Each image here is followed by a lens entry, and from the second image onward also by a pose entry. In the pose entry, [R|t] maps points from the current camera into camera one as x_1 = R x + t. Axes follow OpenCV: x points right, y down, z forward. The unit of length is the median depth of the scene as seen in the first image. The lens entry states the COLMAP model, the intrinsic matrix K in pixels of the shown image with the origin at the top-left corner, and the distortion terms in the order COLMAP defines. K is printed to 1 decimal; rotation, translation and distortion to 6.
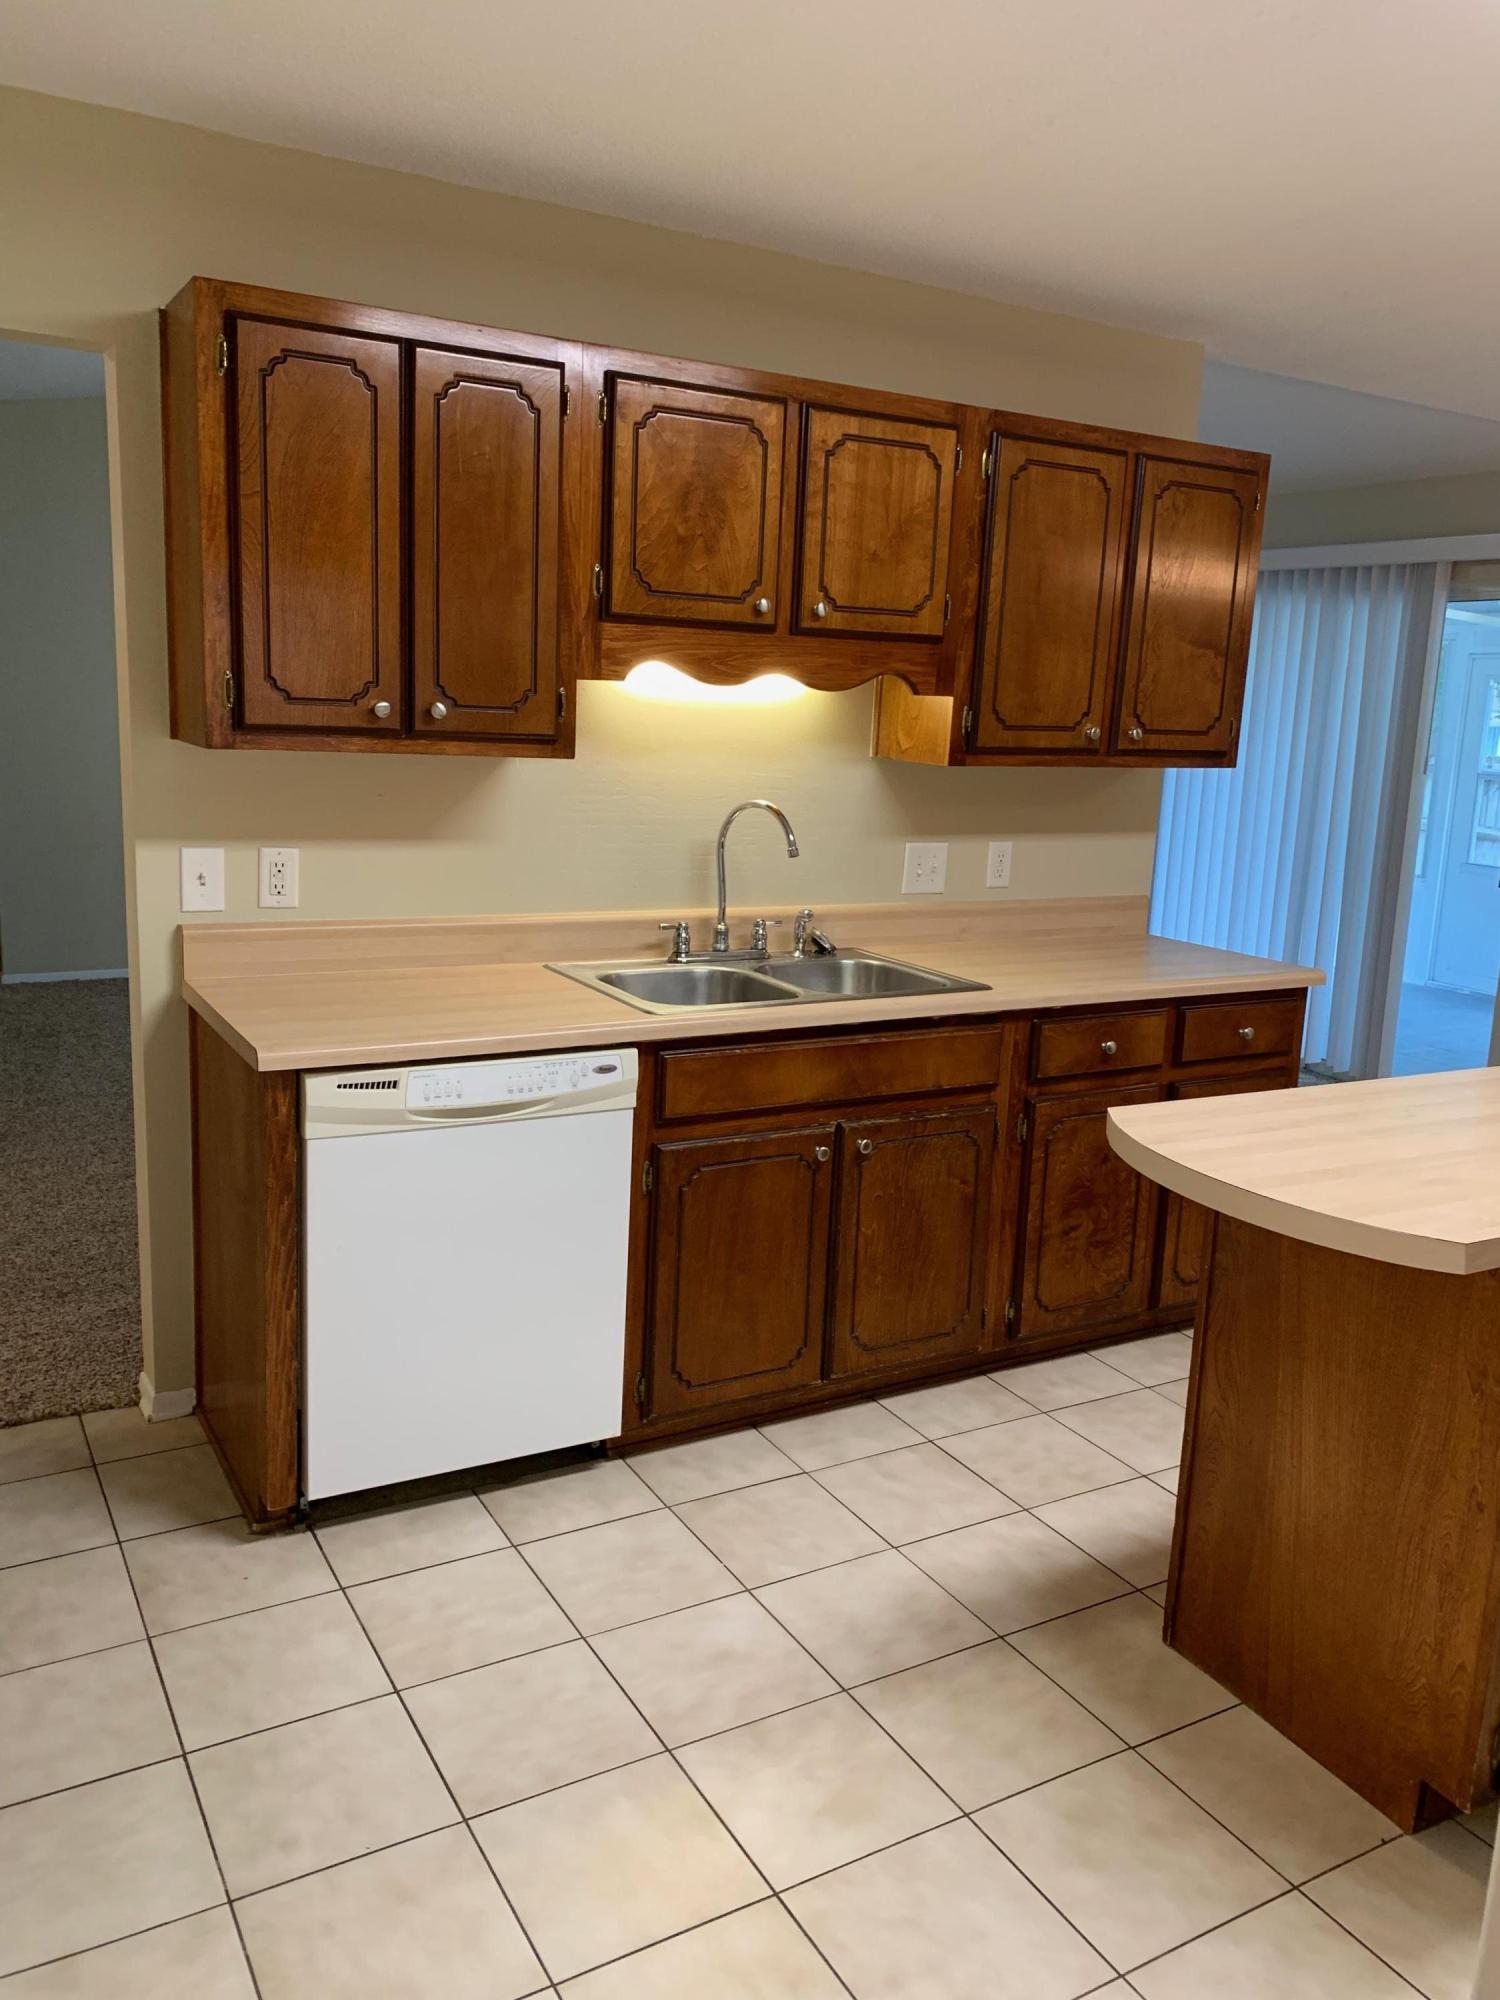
lens RADIAL K [[1542.7, 0, 747.0], [0, 1542.7, 1005.4], [0, 0, 1]] dist [0.035528, -0.030903]
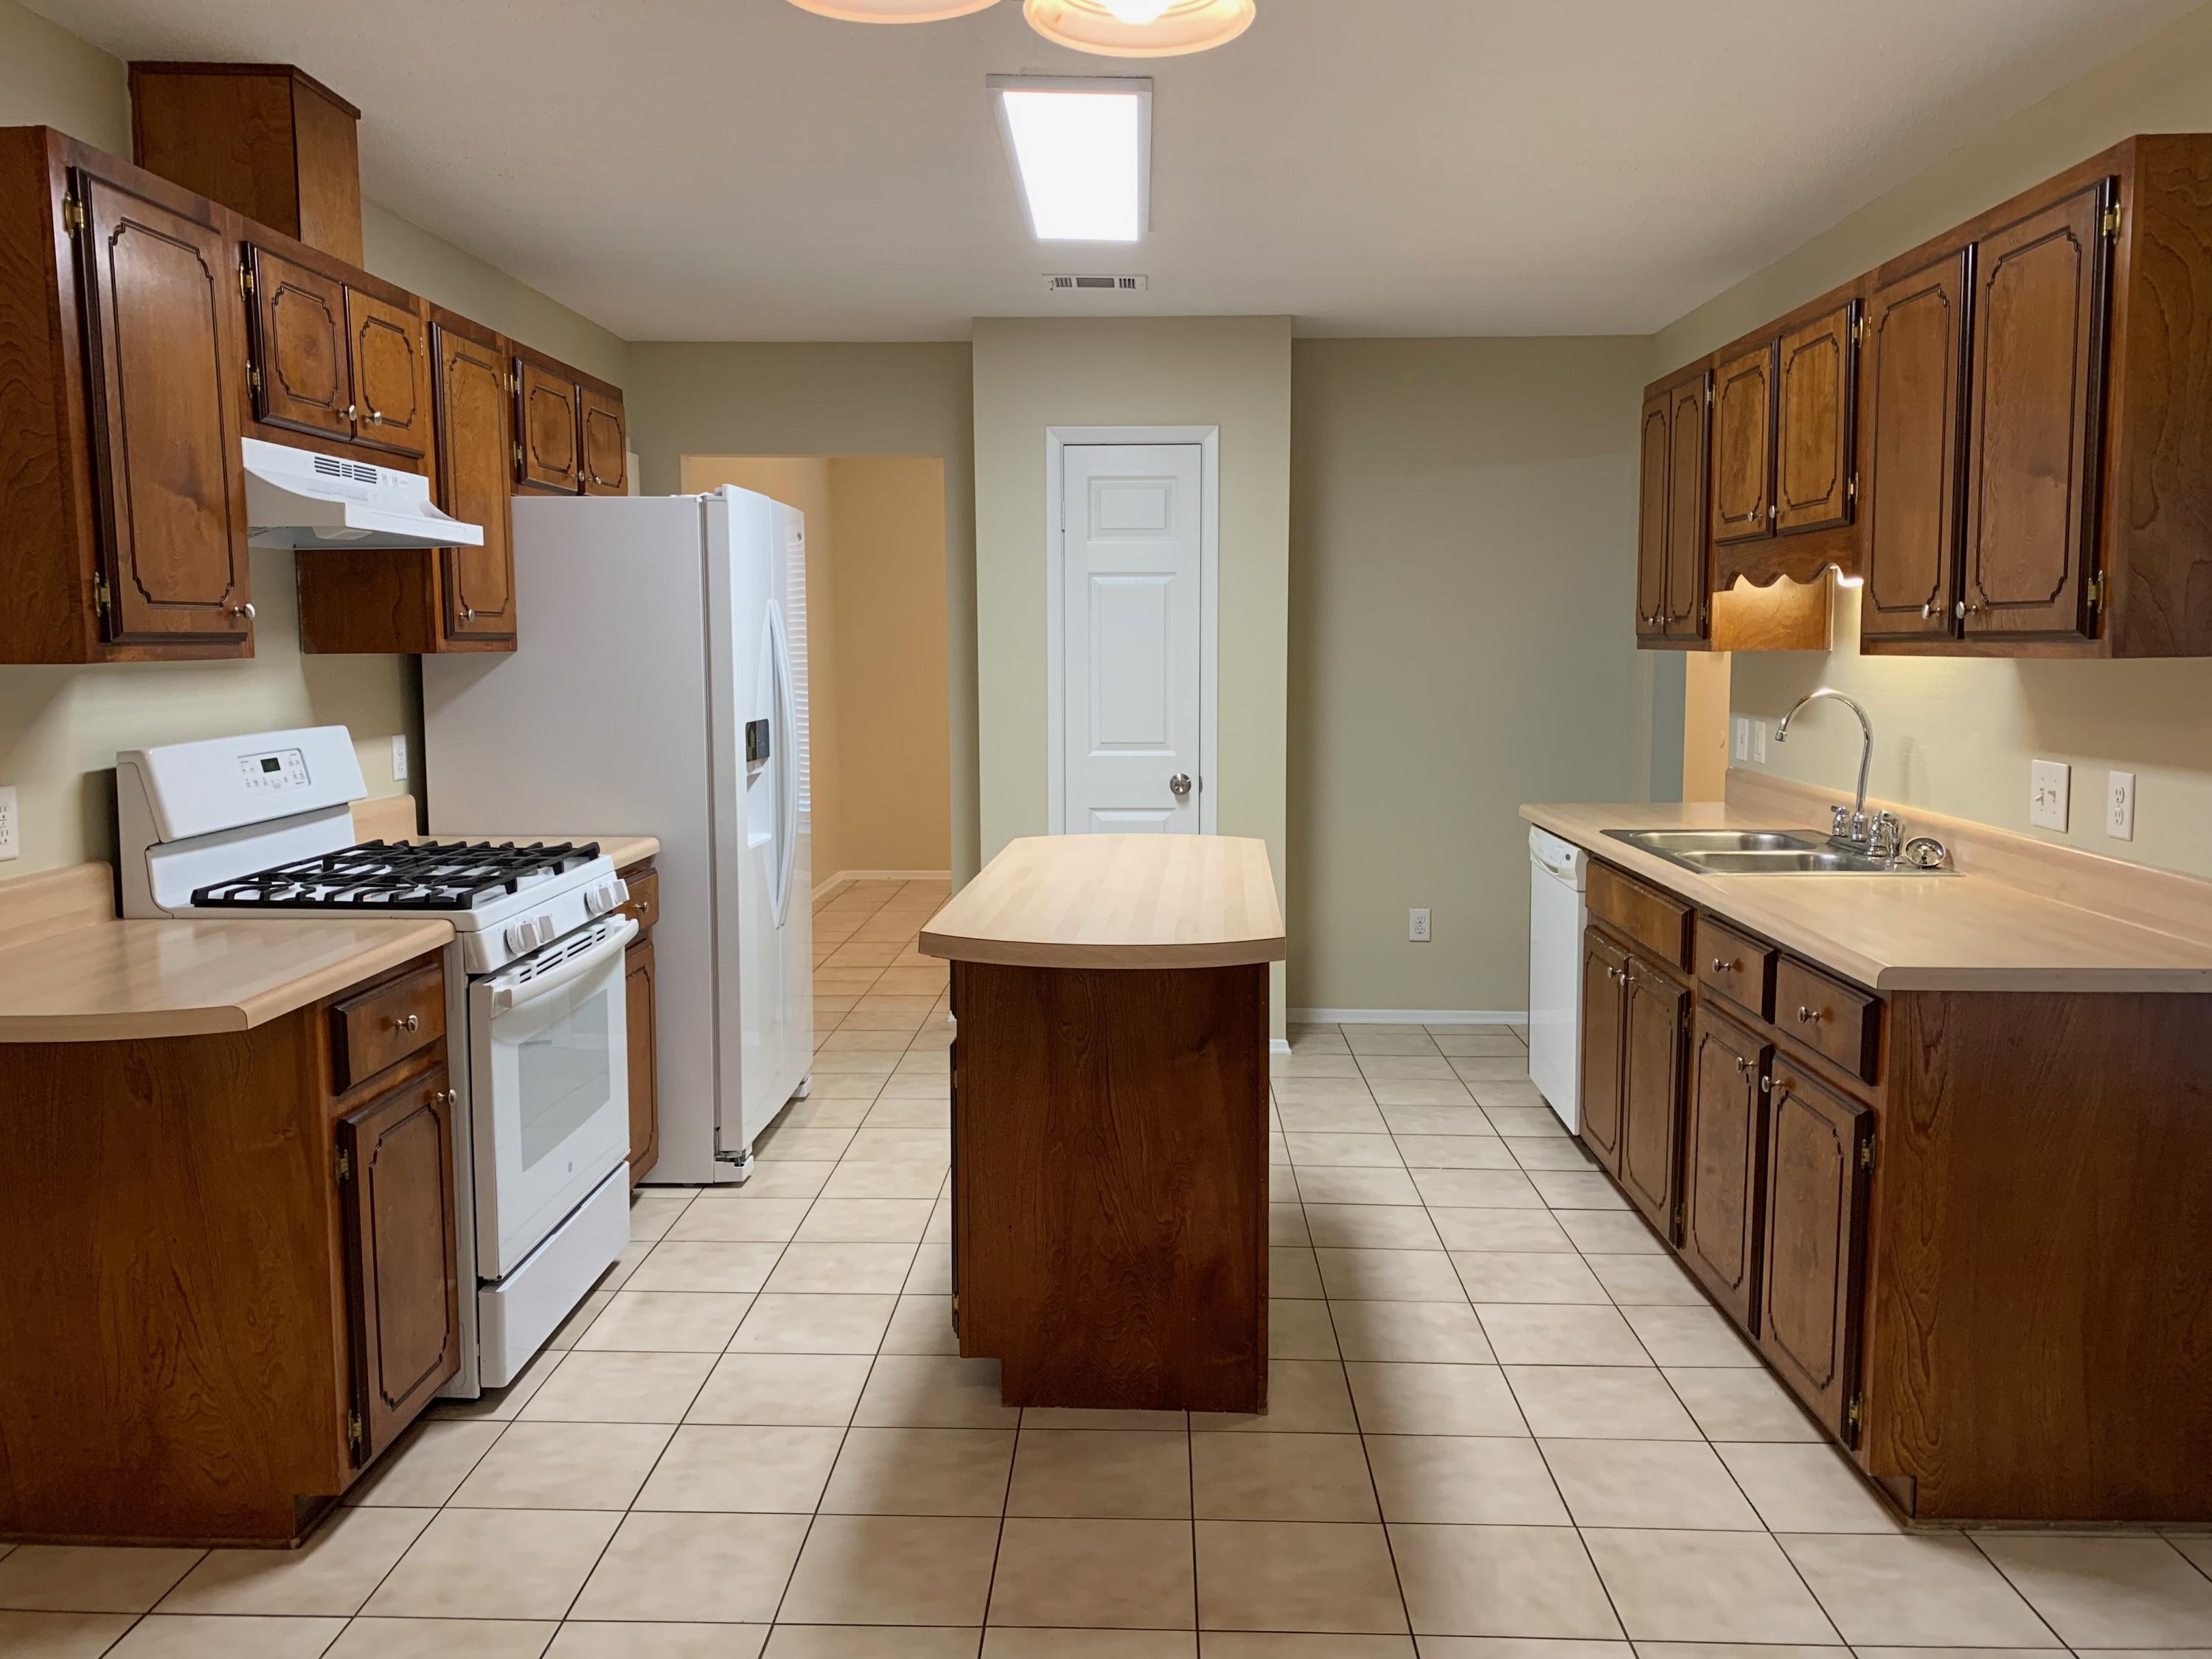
lens RADIAL K [[1706.2, 0, 1105.0], [0, 1706.2, 820.5], [0, 0, 1]] dist [0.035528, -0.030903]
pose [[-0.516187, 0.053530, -0.854802, 1.332729], [-0.194470, 0.964652, 0.177843, -0.167647], [0.834106, 0.258033, -0.487531, 1.247645]]
